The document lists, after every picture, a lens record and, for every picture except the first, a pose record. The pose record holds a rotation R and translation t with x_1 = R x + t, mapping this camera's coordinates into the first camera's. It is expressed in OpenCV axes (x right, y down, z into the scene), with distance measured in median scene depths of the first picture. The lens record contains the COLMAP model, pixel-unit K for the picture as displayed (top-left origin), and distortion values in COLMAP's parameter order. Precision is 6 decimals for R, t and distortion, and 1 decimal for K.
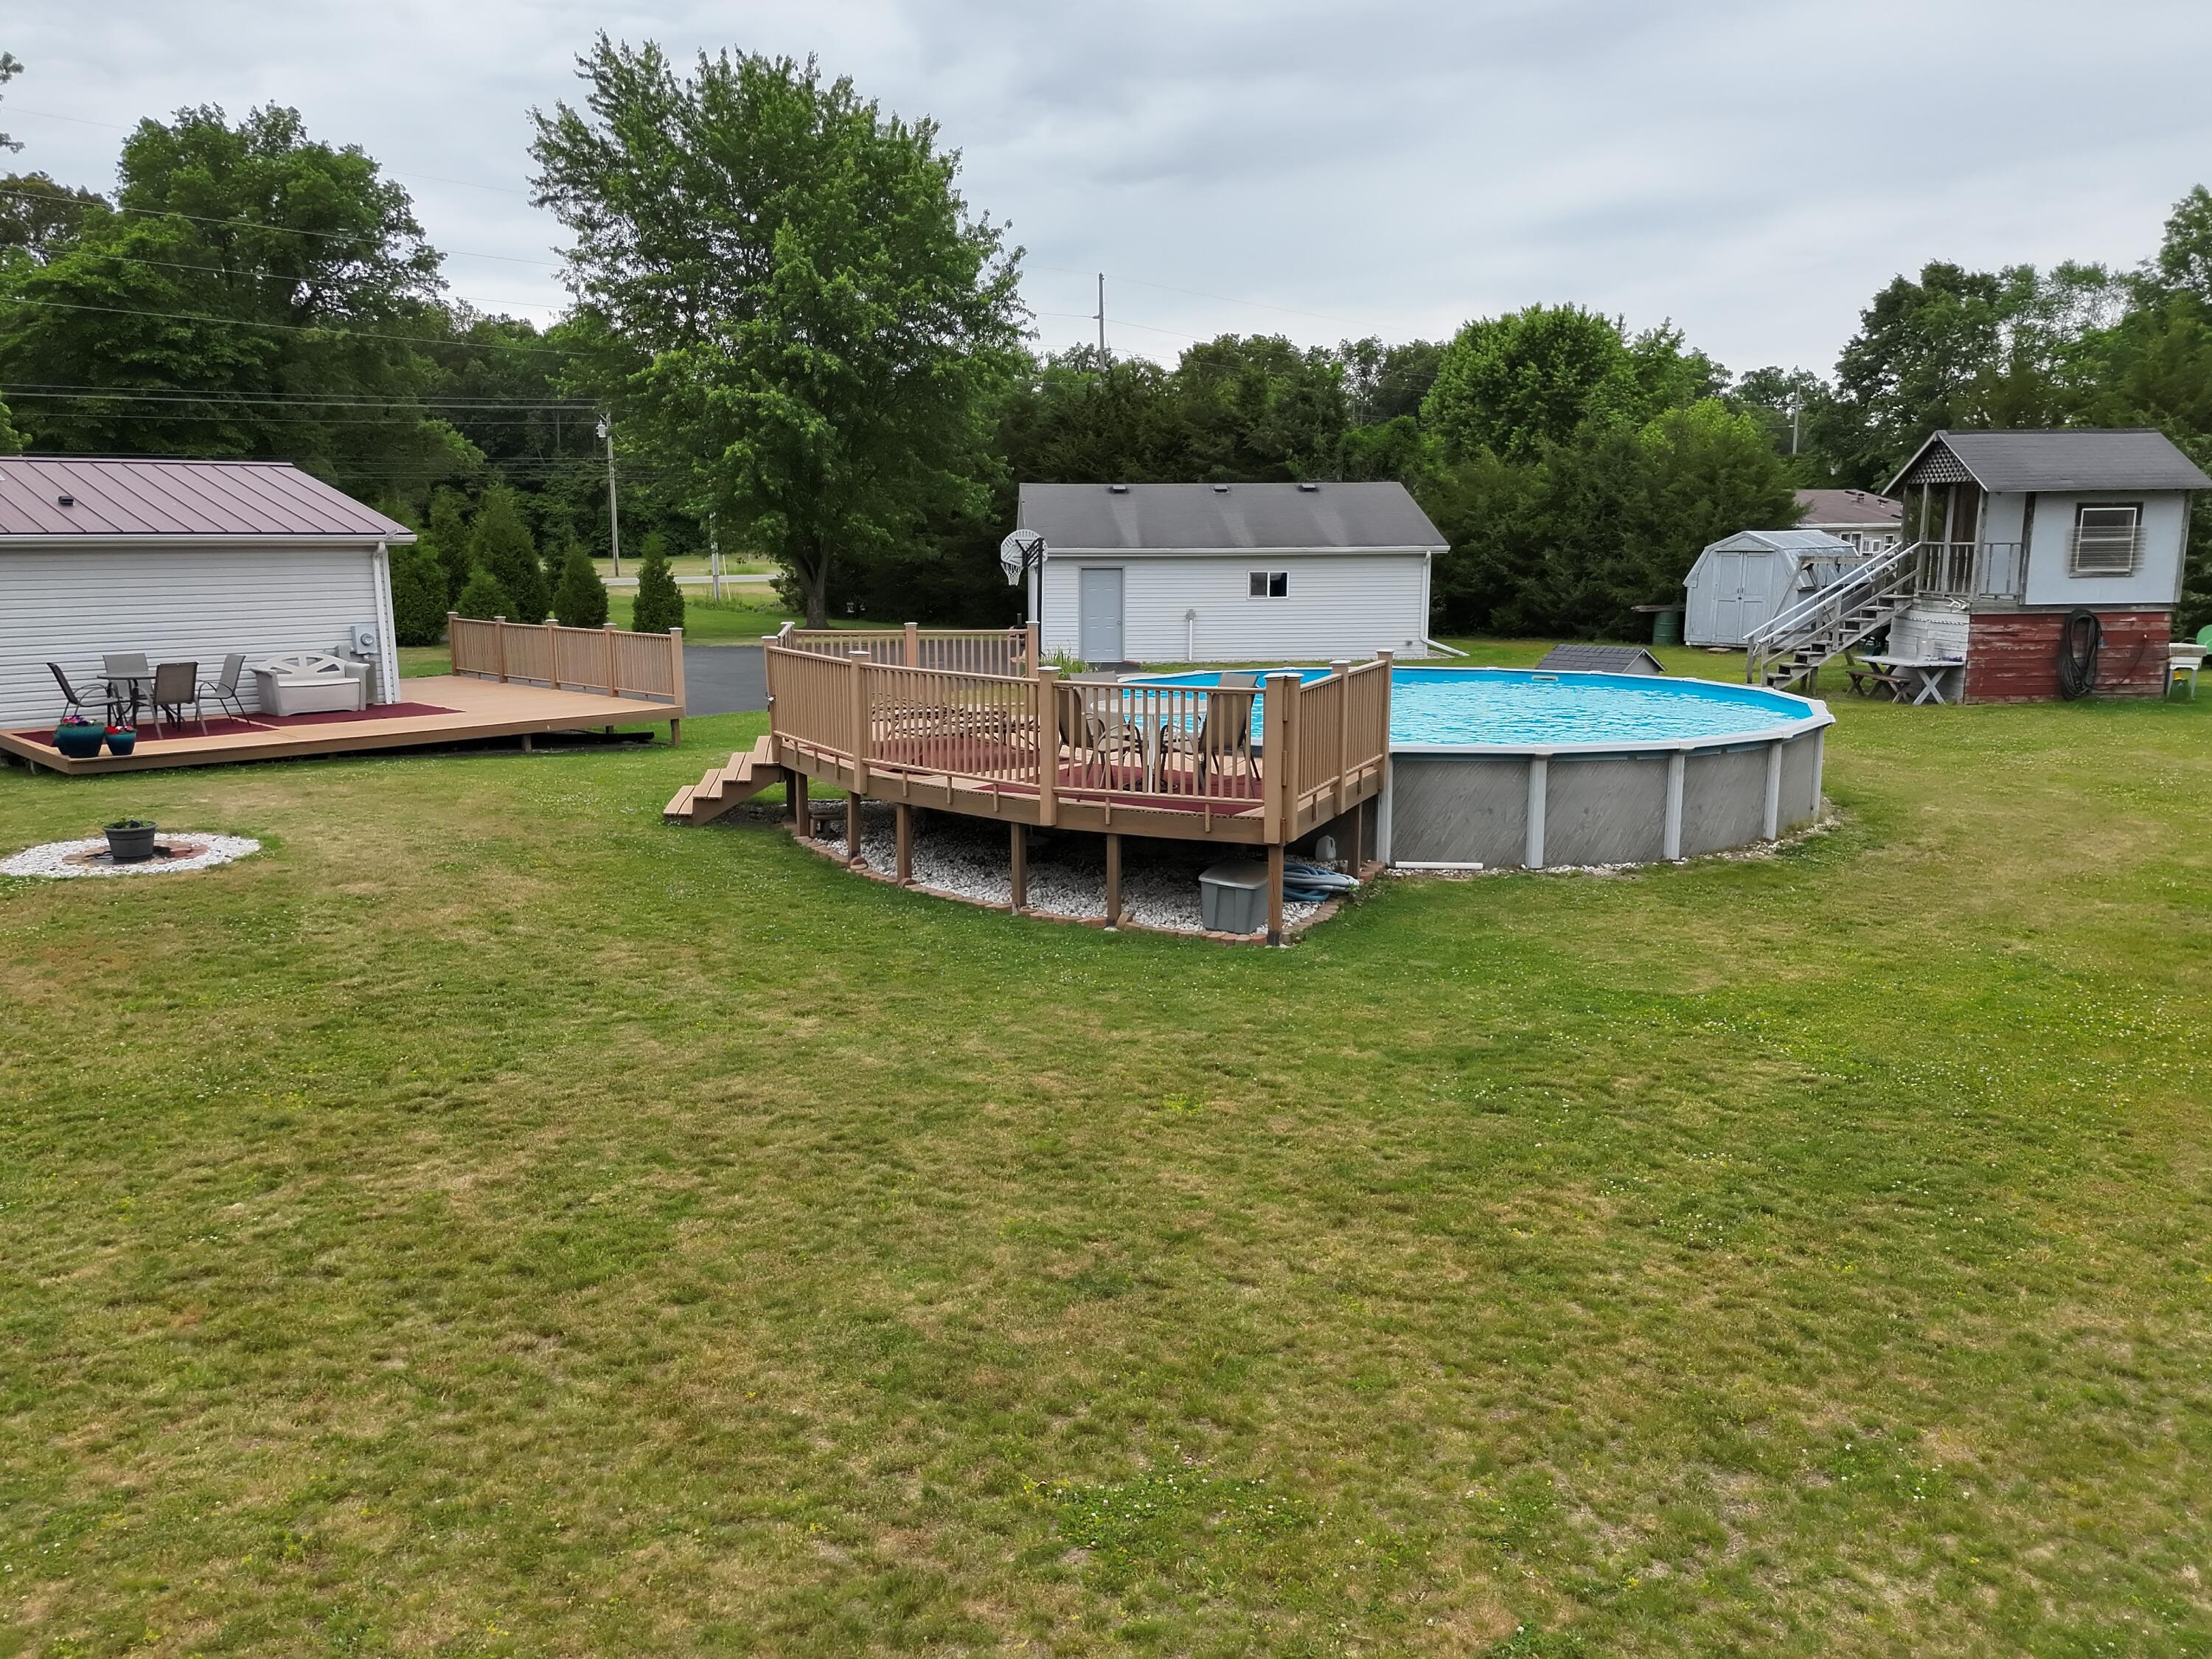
lens RADIAL K [[1673.1, 0, 1102.0], [0, 1673.1, 831.8], [0, 0, 1]] dist [0.086188, -0.084509]
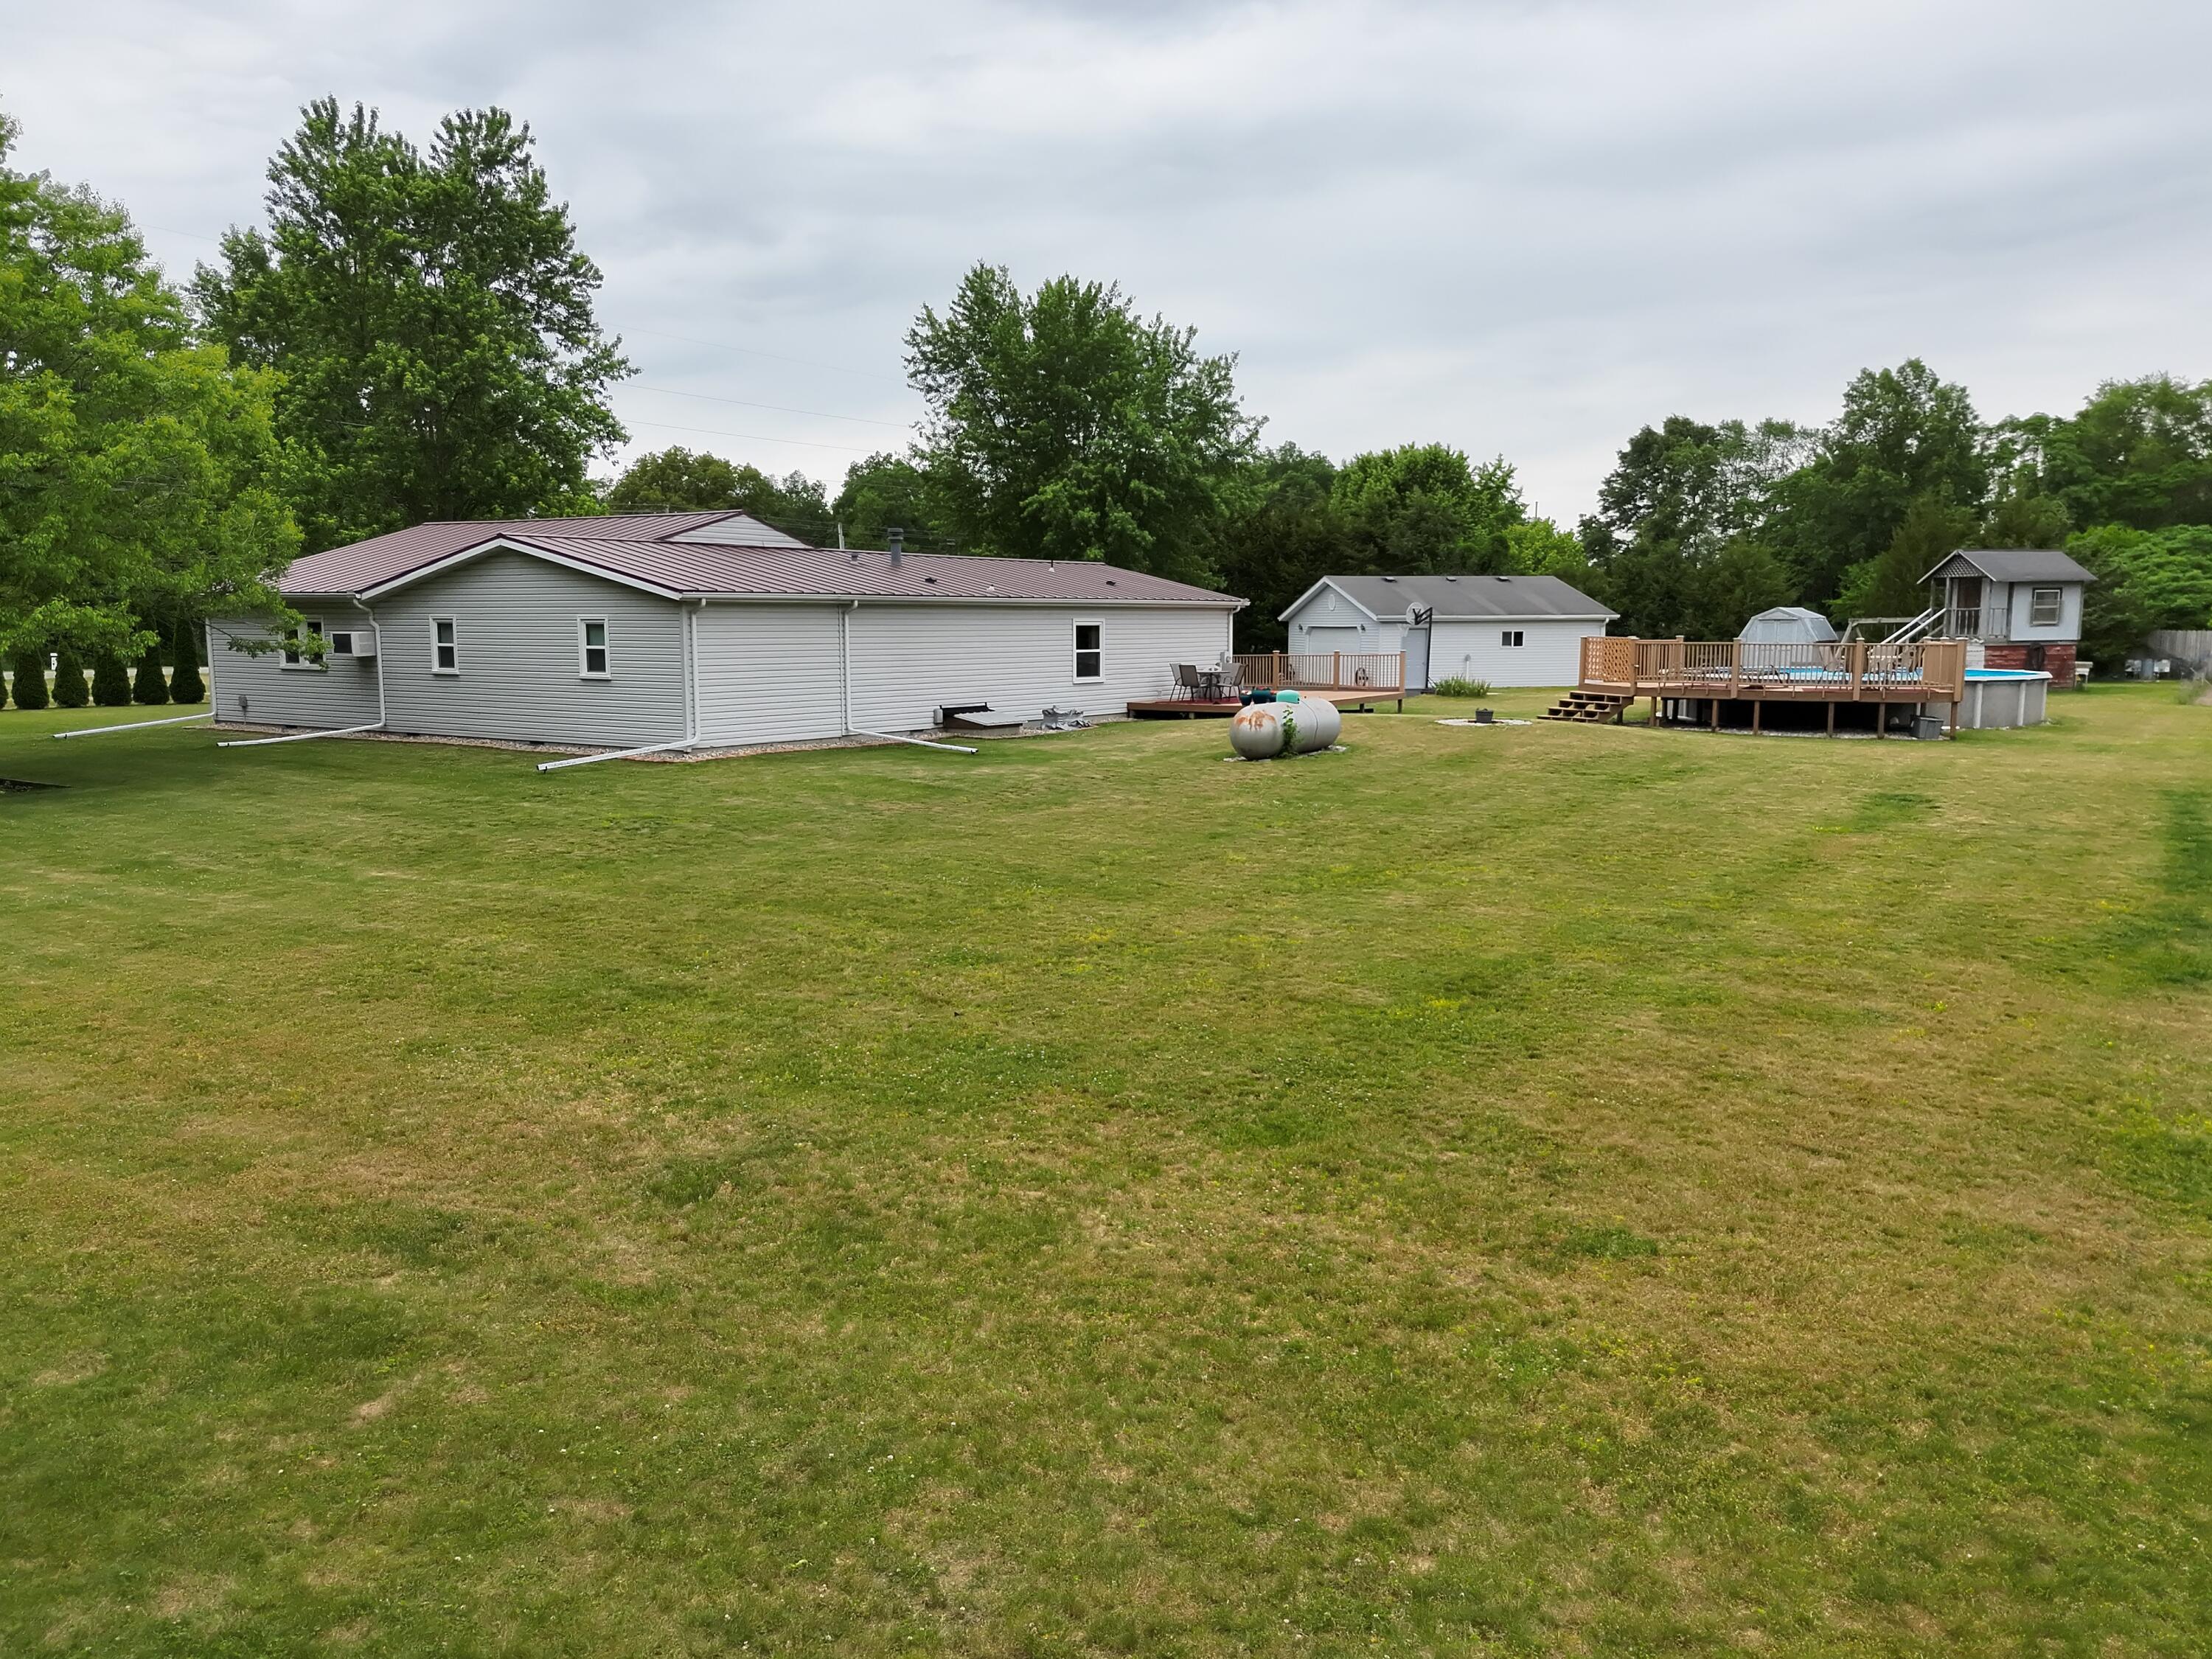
lens RADIAL K [[1673.1, 0, 1102.0], [0, 1673.1, 831.8], [0, 0, 1]] dist [0.086188, -0.084509]
pose [[0.979710, -0.021872, 0.199222, -0.447289], [0.033096, 0.998036, -0.053186, 0.078877], [-0.197667, 0.058701, 0.978510, -0.346728]]
